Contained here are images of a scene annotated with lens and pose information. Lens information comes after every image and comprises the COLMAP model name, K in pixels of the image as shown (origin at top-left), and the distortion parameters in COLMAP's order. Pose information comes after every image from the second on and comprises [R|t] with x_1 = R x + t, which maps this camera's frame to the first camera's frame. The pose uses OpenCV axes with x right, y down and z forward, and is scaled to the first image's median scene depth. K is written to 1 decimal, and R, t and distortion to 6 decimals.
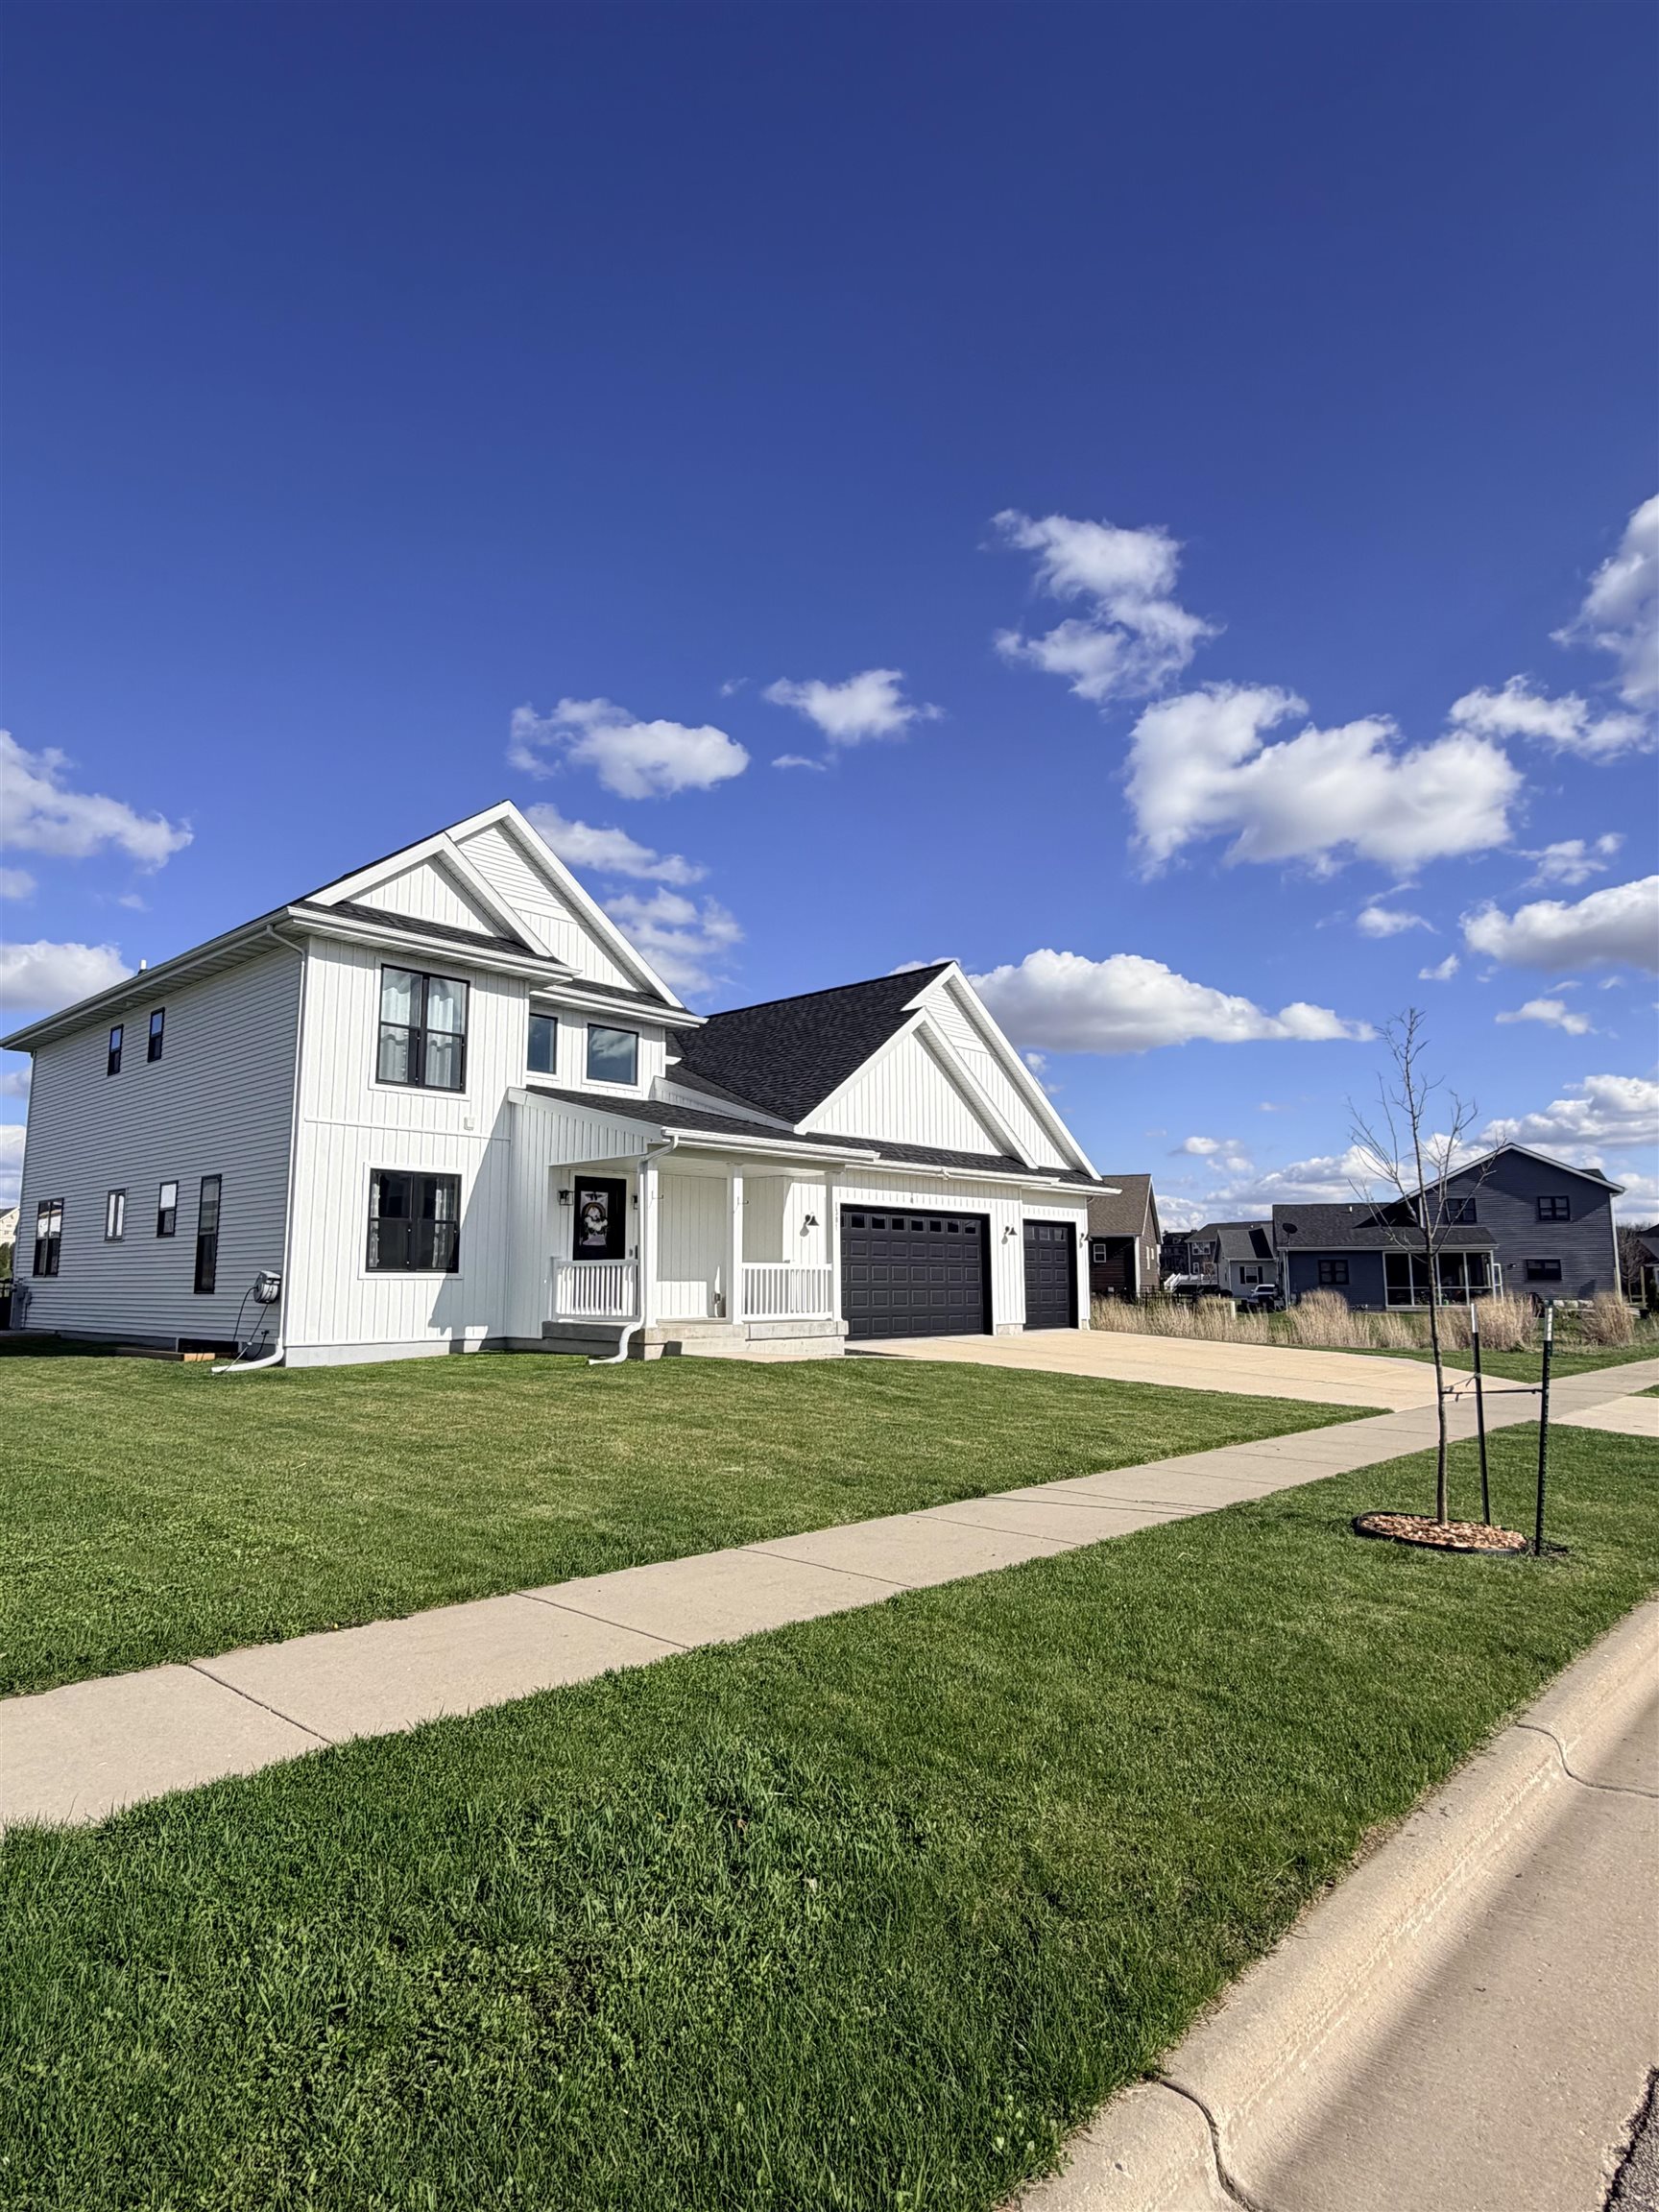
lens RADIAL K [[1222.0, 0, 829.5], [0, 1222.0, 1106.0], [0, 0, 1]] dist [0.000446, -0.000102]
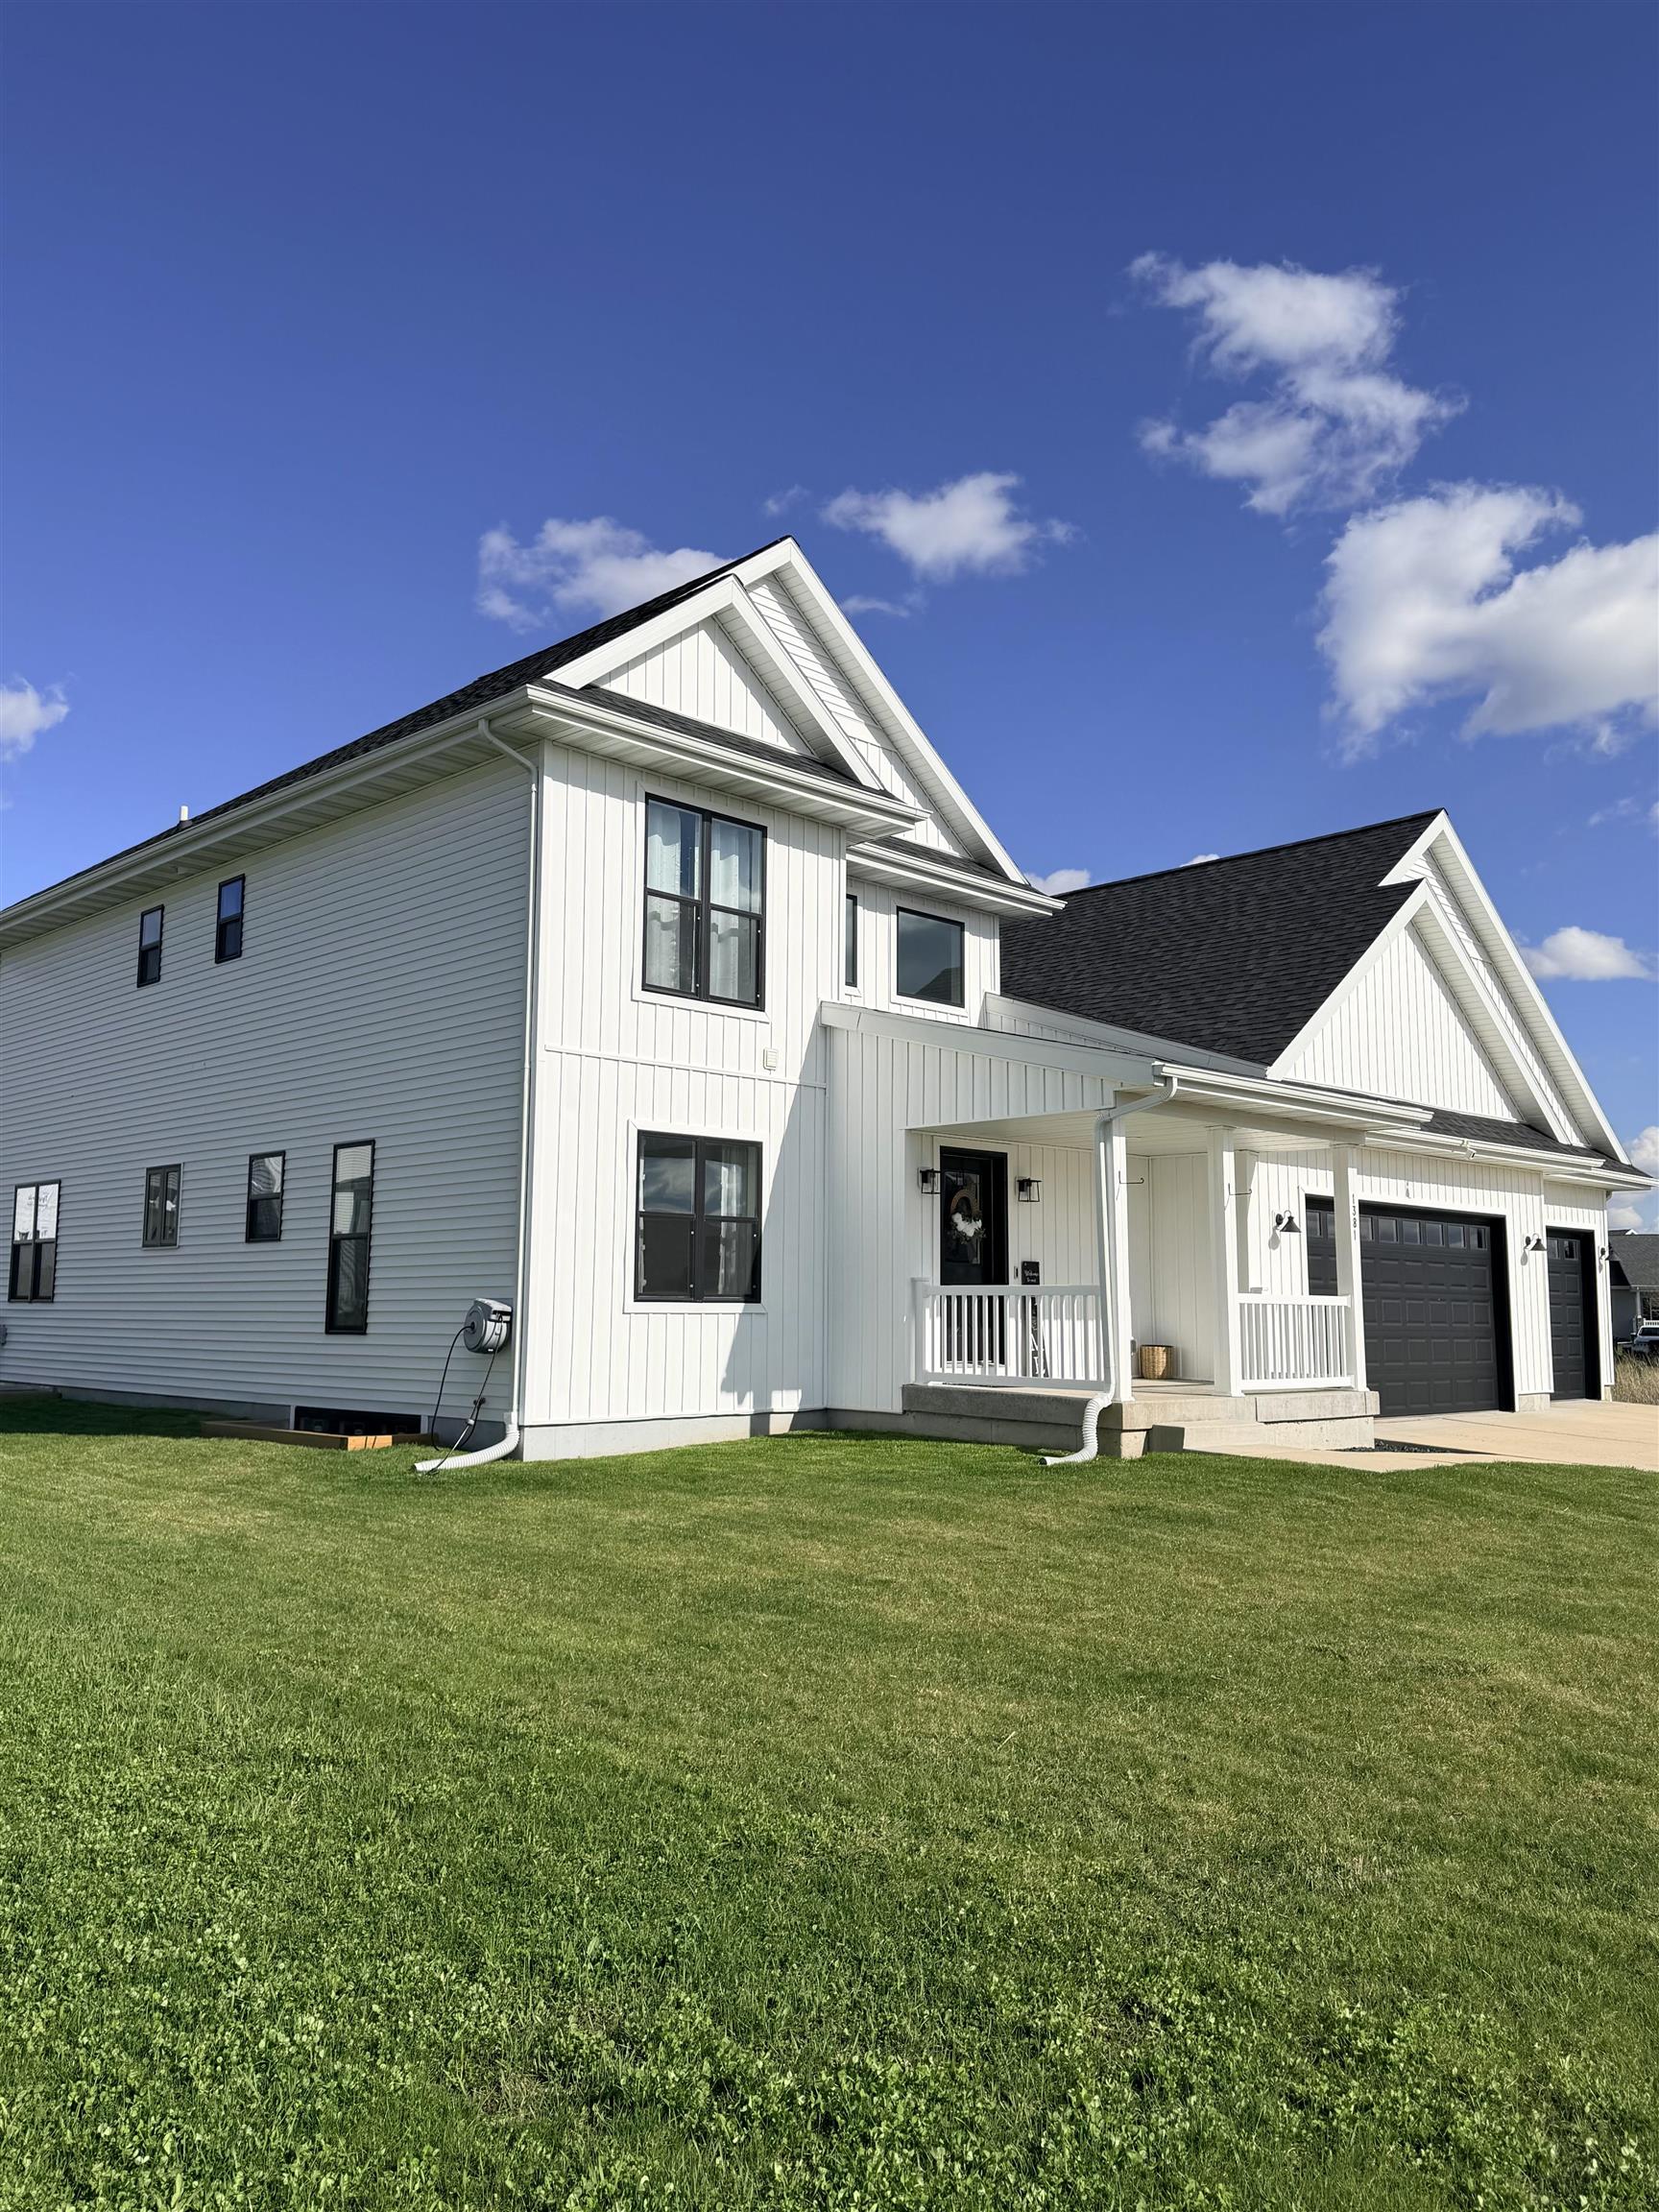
lens RADIAL K [[1654.2, 0, 829.5], [0, 1654.2, 1106.0], [0, 0, 1]] dist [0.111549, -0.000975]
pose [[0.998882, 0.005285, -0.046979, -0.228253], [-0.004143, 0.999695, 0.024357, 0.017339], [0.047093, -0.024135, 0.998599, 0.173825]]
